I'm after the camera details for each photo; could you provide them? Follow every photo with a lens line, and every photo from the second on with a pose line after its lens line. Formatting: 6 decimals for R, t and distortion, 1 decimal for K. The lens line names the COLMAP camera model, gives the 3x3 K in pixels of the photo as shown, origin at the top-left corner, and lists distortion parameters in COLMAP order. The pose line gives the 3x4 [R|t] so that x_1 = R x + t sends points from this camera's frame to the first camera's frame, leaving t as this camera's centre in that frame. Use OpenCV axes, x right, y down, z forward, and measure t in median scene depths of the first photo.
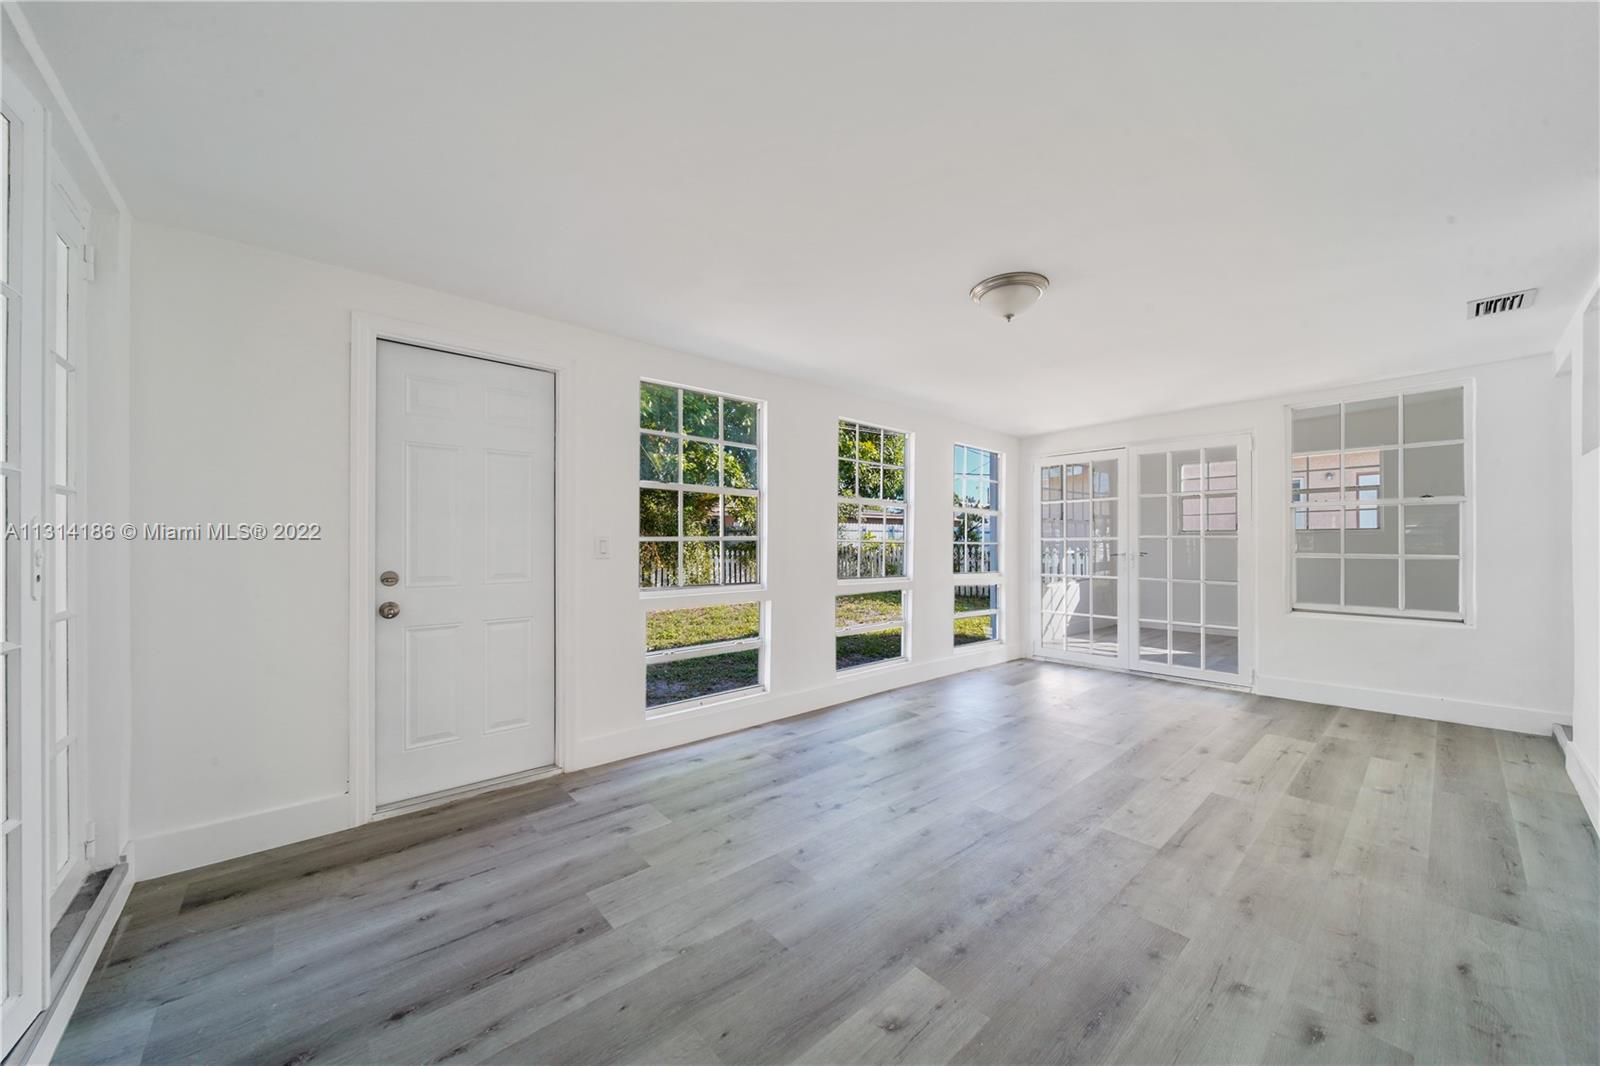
lens RADIAL K [[570.0, 0, 800.2], [0, 570.0, 539.6], [0, 0, 1]] dist [-0.001669, -0.000643]
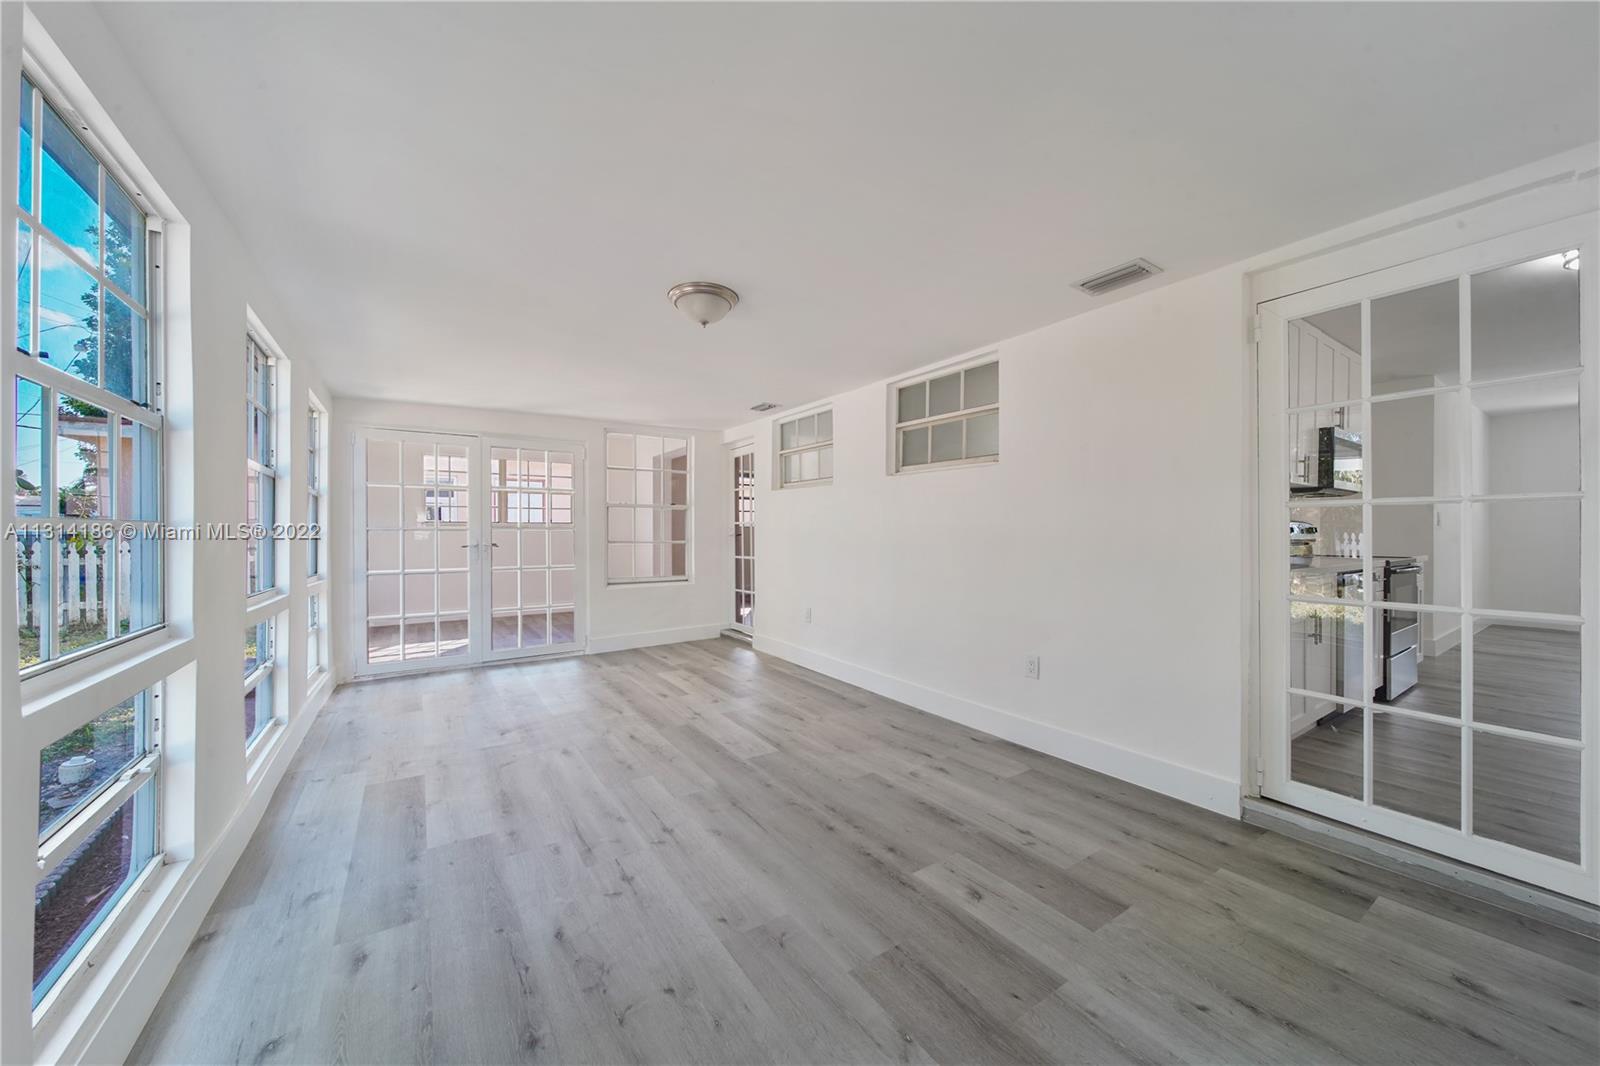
lens RADIAL K [[568.0, 0, 796.7], [0, 568.0, 534.5], [0, 0, 1]] dist [0.000733, -0.000334]
pose [[0.133879, -0.003900, 0.990990, -0.678331], [-0.003267, 0.999985, 0.004377, 0.002555], [-0.990992, -0.003824, 0.133865, 0.695383]]
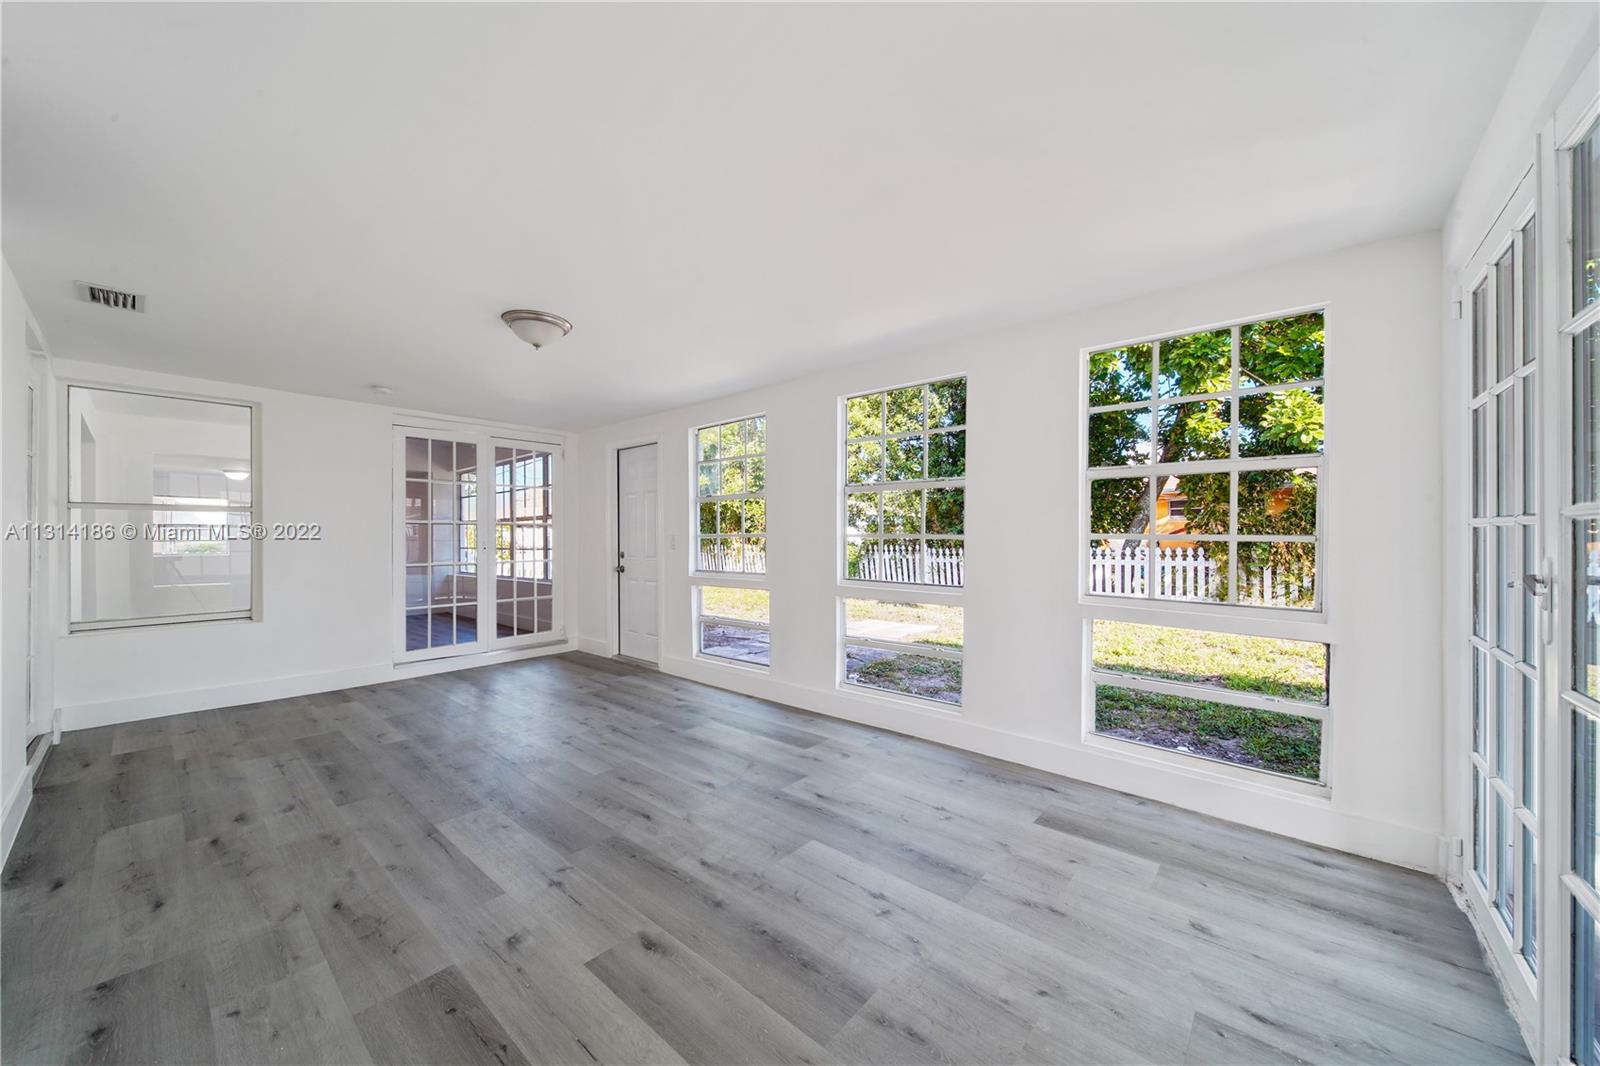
lens RADIAL K [[570.0, 0, 800.2], [0, 570.0, 539.6], [0, 0, 1]] dist [-0.001669, -0.000643]
pose [[0.139904, 0.002985, -0.990161, 1.618594], [0.008950, 0.999951, 0.004279, 0.002319], [0.990125, -0.009461, 0.139871, 1.388524]]
